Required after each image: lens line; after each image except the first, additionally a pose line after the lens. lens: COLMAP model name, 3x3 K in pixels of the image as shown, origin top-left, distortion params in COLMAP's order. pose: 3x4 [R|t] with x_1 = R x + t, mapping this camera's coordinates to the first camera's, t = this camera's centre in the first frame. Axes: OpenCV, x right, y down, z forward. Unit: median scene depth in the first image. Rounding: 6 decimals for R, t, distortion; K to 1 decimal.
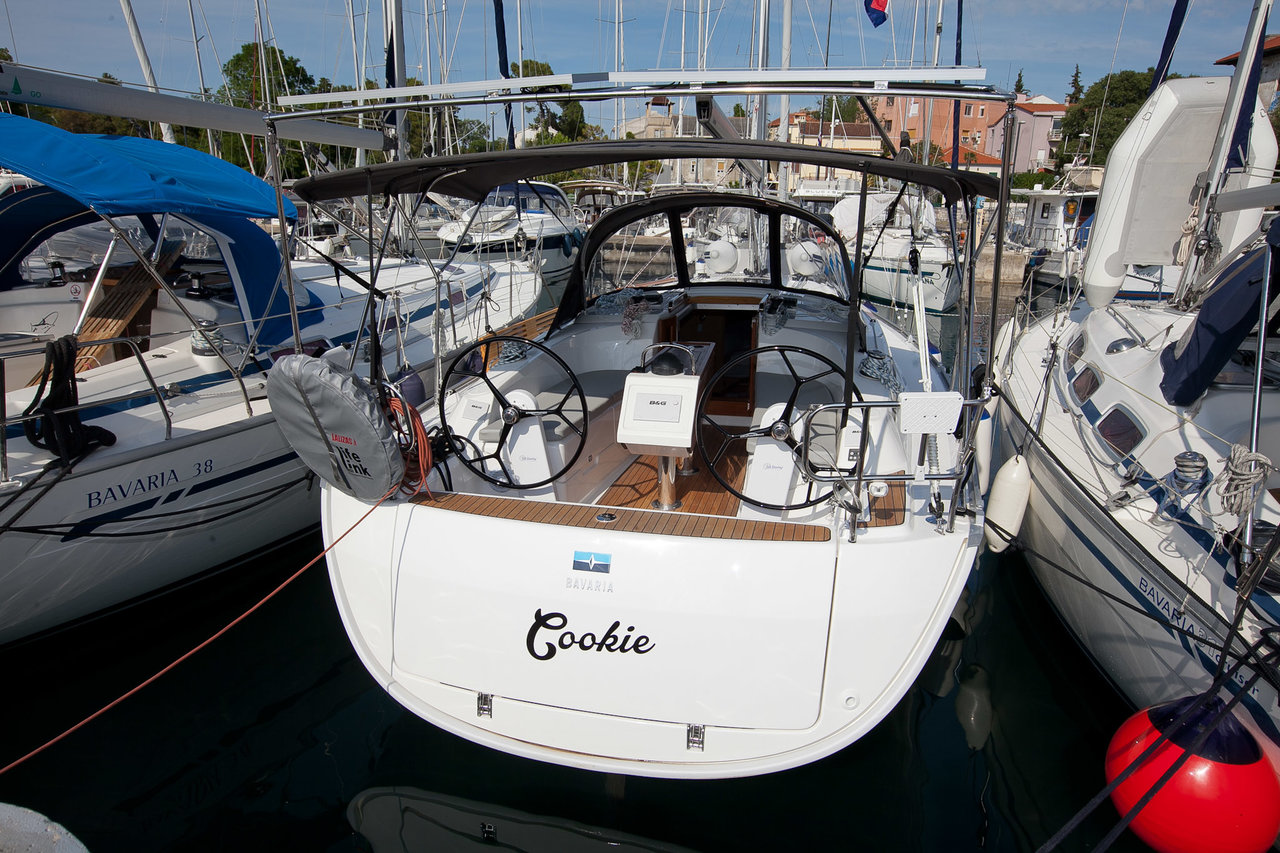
lens RADIAL K [[824.7, 0, 648.0], [0, 824.7, 428.7], [0, 0, 1]] dist [-0.032379, 0.040114]
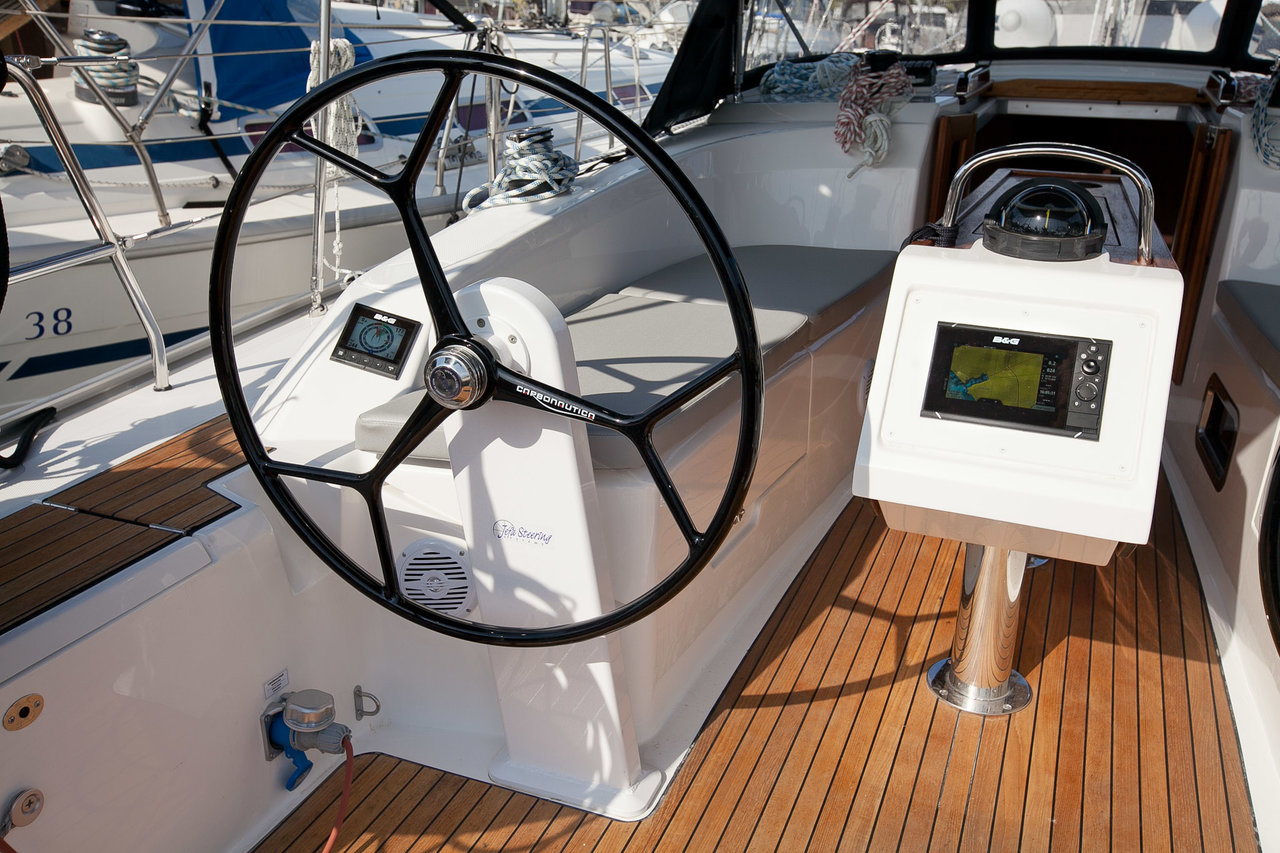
lens RADIAL K [[1164.2, 0, 670.0], [0, 1164.2, 425.0], [0, 0, 1]] dist [0.068434, 0.000000]
pose [[0.992828, 0.072881, -0.094765, -0.063322], [-0.066862, 0.995629, 0.065214, -0.028633], [0.099104, -0.058410, 0.993361, 0.621608]]
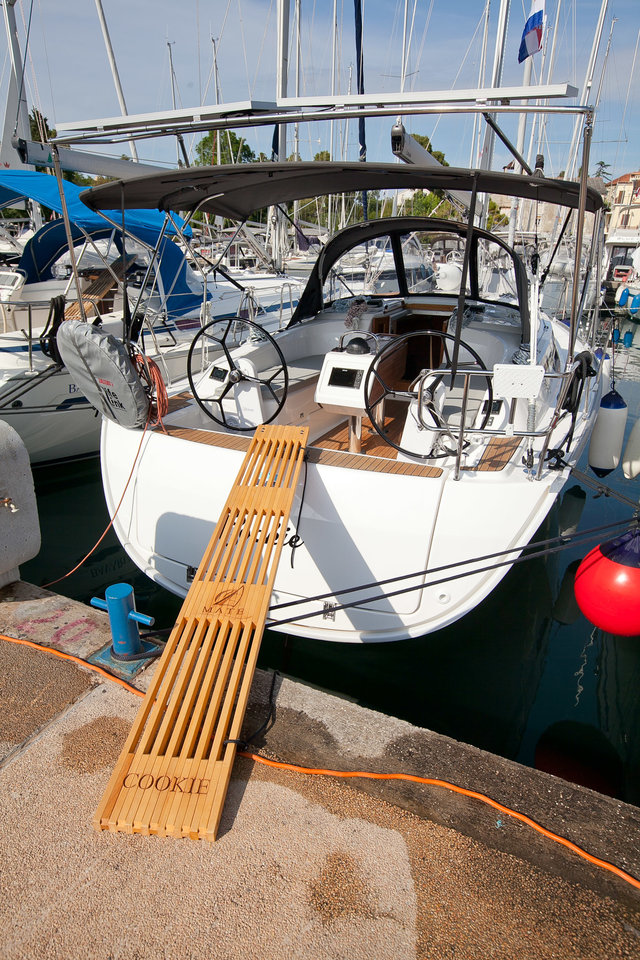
lens RADIAL K [[618.5, 0, 315.7], [0, 618.5, 484.5], [0, 0, 1]] dist [-0.032379, 0.040114]
pose [[0.983179, 0.080012, -0.164187, 0.143751], [-0.062613, 0.992118, 0.108542, 0.039912], [0.171578, -0.096436, 0.980439, -0.003506]]
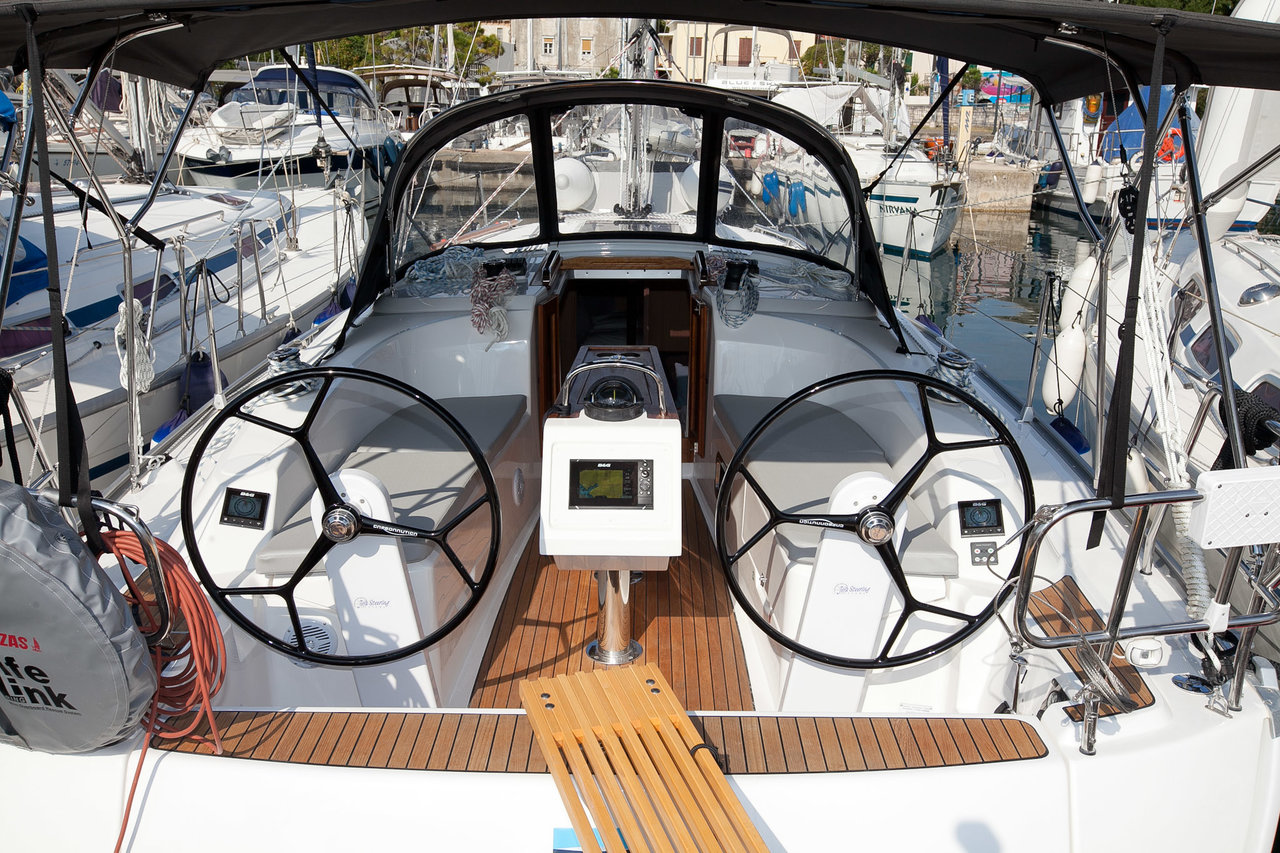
lens RADIAL K [[1212.8, 0, 629.4], [0, 1212.8, 425.1], [0, 0, 1]] dist [0.066705, 0.000000]
pose [[0.975837, -0.056122, 0.211168, -0.143379], [0.056180, 0.998404, 0.005732, -0.068862], [-0.211153, 0.006270, 0.977433, 0.231366]]
